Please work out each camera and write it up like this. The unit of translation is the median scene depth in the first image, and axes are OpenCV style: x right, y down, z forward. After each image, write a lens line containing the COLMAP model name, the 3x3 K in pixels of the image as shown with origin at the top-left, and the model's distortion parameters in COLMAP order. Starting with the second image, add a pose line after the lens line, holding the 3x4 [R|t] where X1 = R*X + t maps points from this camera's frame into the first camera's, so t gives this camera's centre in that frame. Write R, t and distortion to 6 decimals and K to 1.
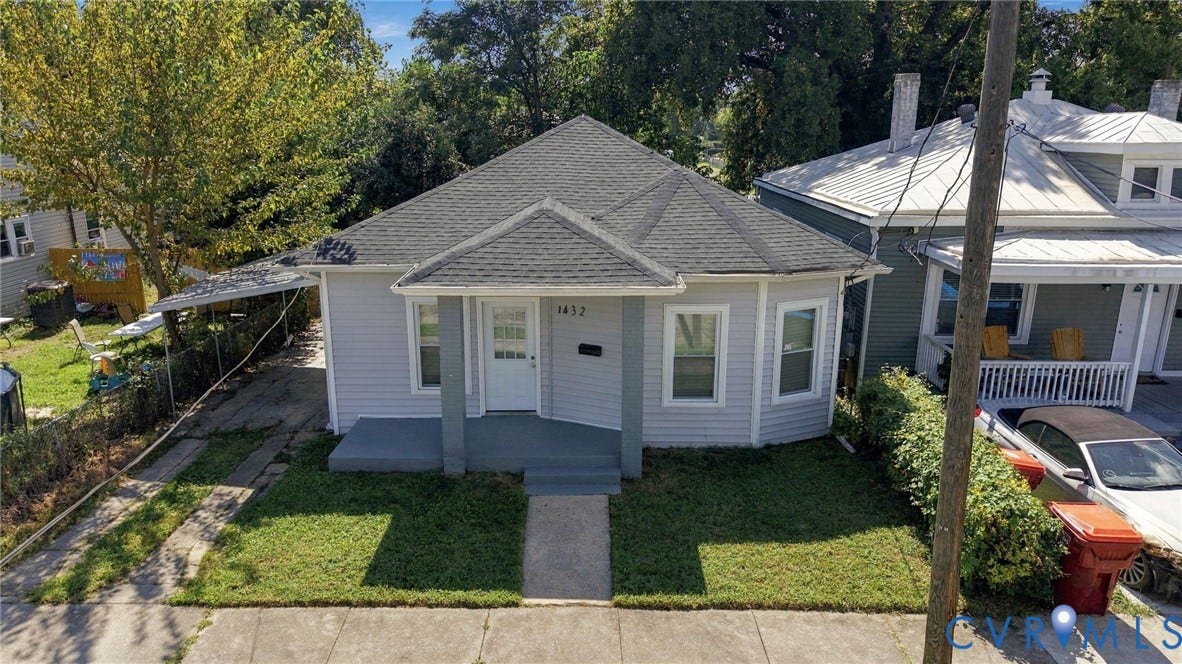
lens RADIAL K [[765.7, 0, 618.2], [0, 765.7, 337.2], [0, 0, 1]] dist [0.014253, -0.010179]
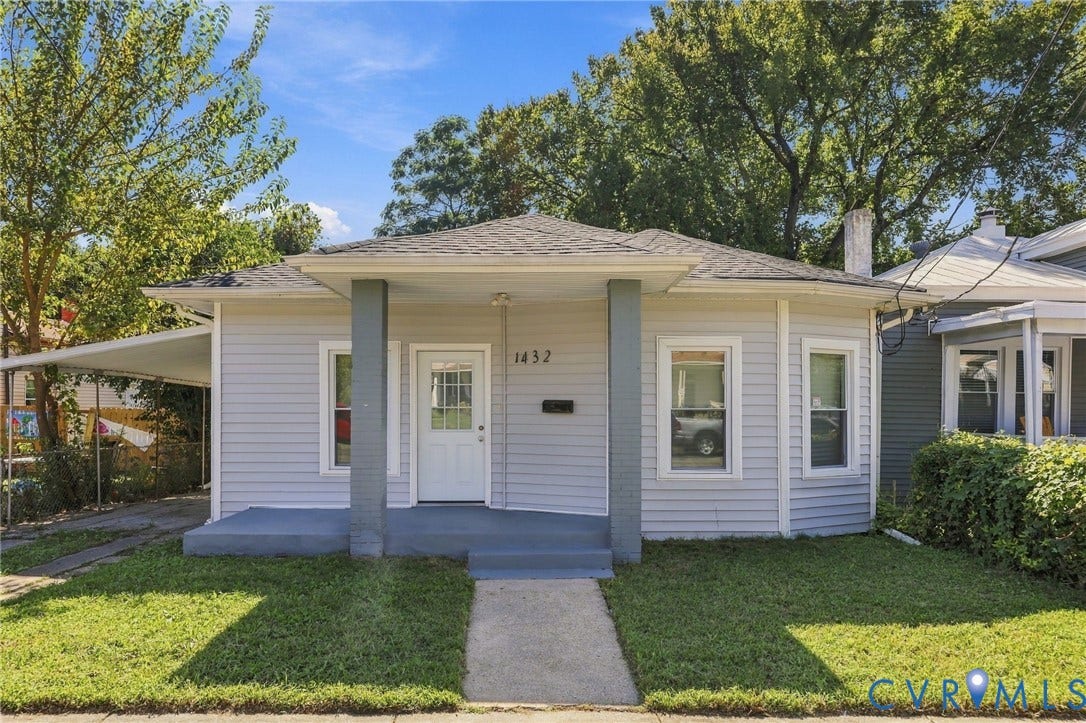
lens RADIAL K [[651.4, 0, 547.7], [0, 651.4, 412.4], [0, 0, 1]] dist [-0.015546, 0.004051]
pose [[0.999950, -0.009247, 0.003832, -0.050030], [0.009929, 0.964900, -0.262428, 0.194506], [-0.001271, 0.262453, 0.964944, 0.387234]]
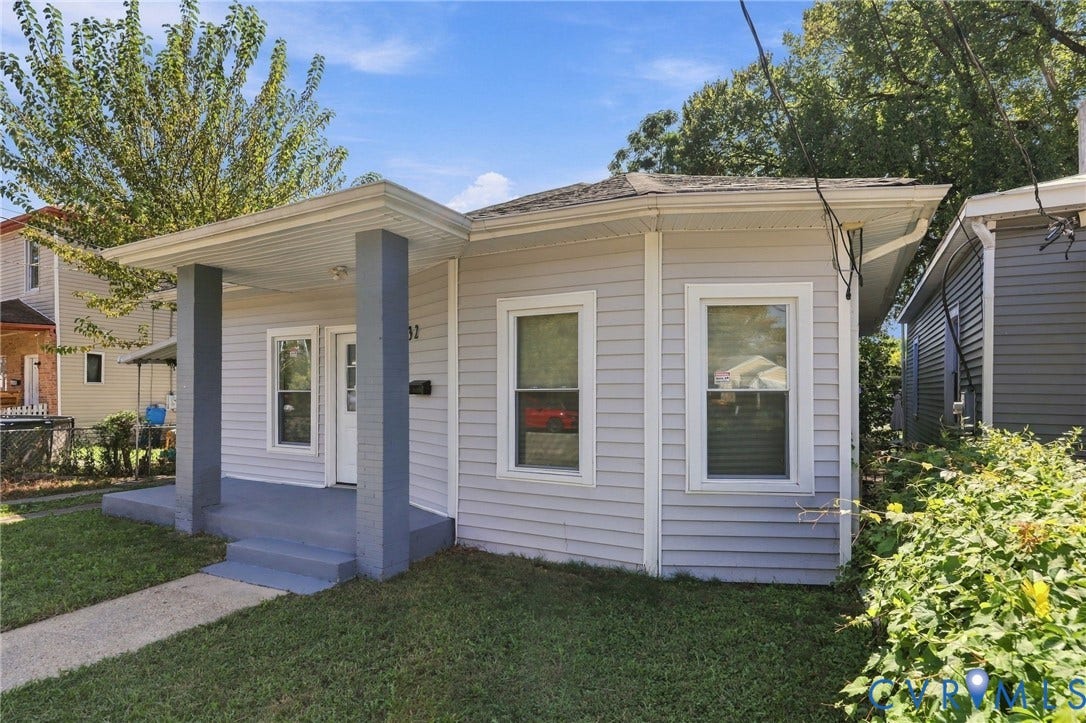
lens RADIAL K [[581.8, 0, 549.4], [0, 581.8, 395.1], [0, 0, 1]] dist [0.000432, 0.000228]
pose [[0.867251, -0.009095, -0.497787, 0.321459], [-0.126577, 0.962953, -0.238117, 0.133226], [0.481512, 0.269516, 0.833971, 0.638651]]
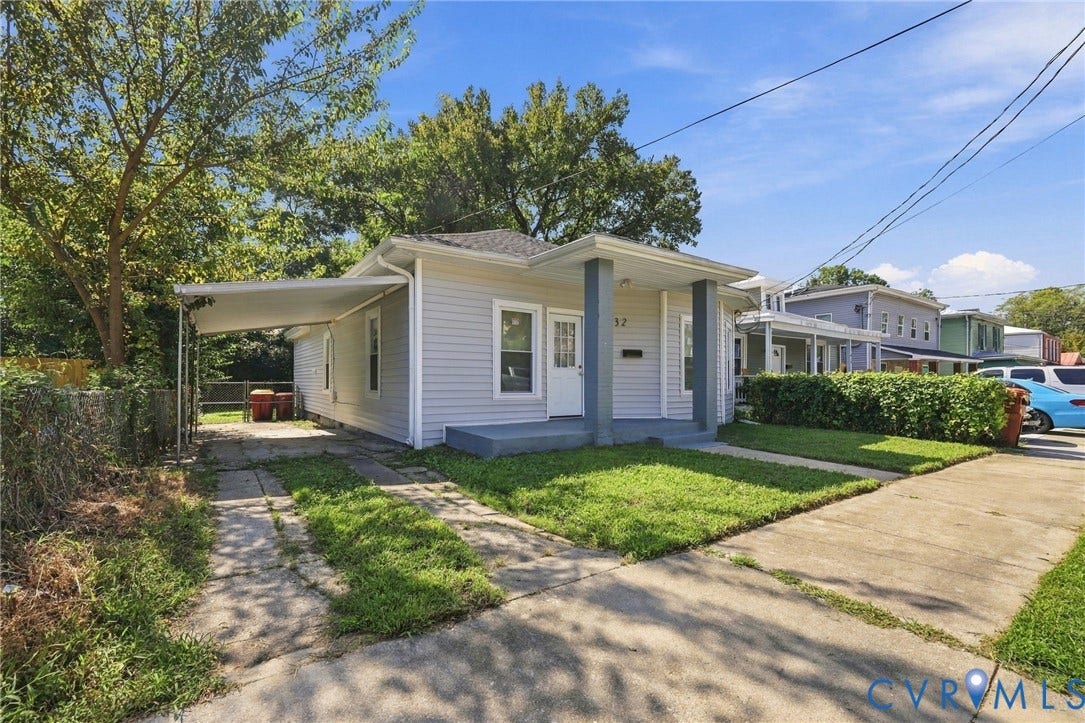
lens RADIAL K [[439.1, 0, 531.3], [0, 439.1, 385.5], [0, 0, 1]] dist [0.001286, 0.000330]
pose [[0.841475, -0.016781, 0.540036, -0.570164], [0.152693, 0.966158, -0.207903, 0.194465], [-0.518271, 0.257405, 0.815560, 0.523318]]
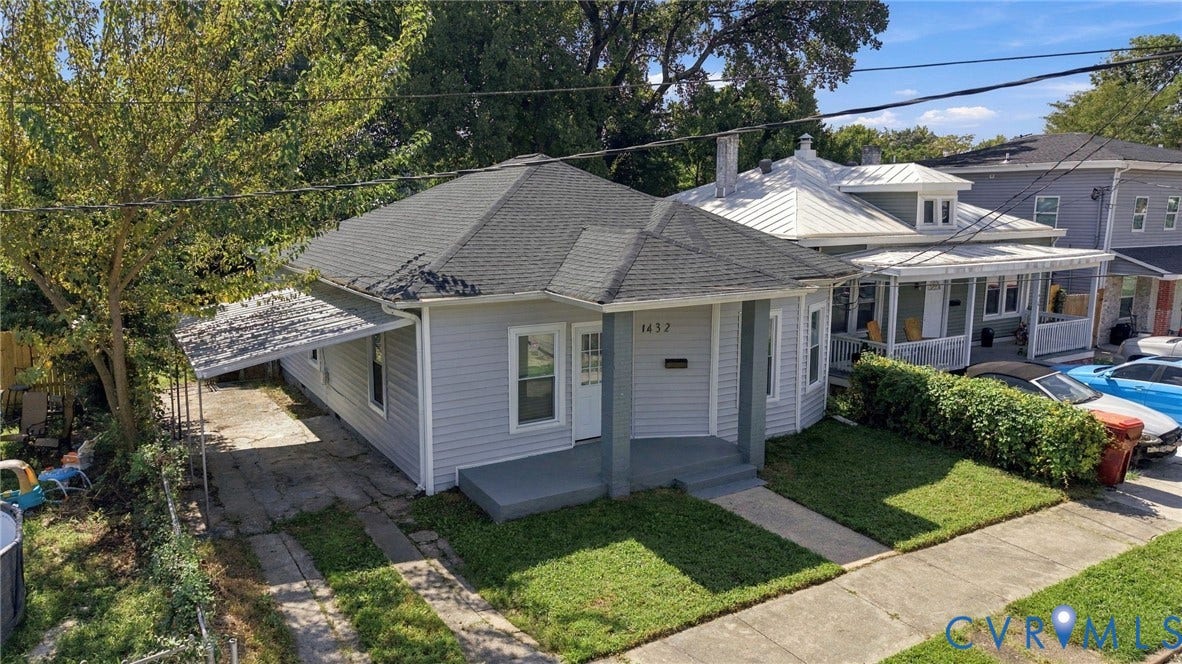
lens RADIAL K [[765.7, 0, 595.1], [0, 765.7, 320.4], [0, 0, 1]] dist [0.014253, -0.010179]
pose [[0.863927, -0.081038, 0.497054, -0.666175], [0.136586, 0.987680, -0.076371, 0.024138], [-0.484741, 0.133870, 0.864352, 0.133367]]
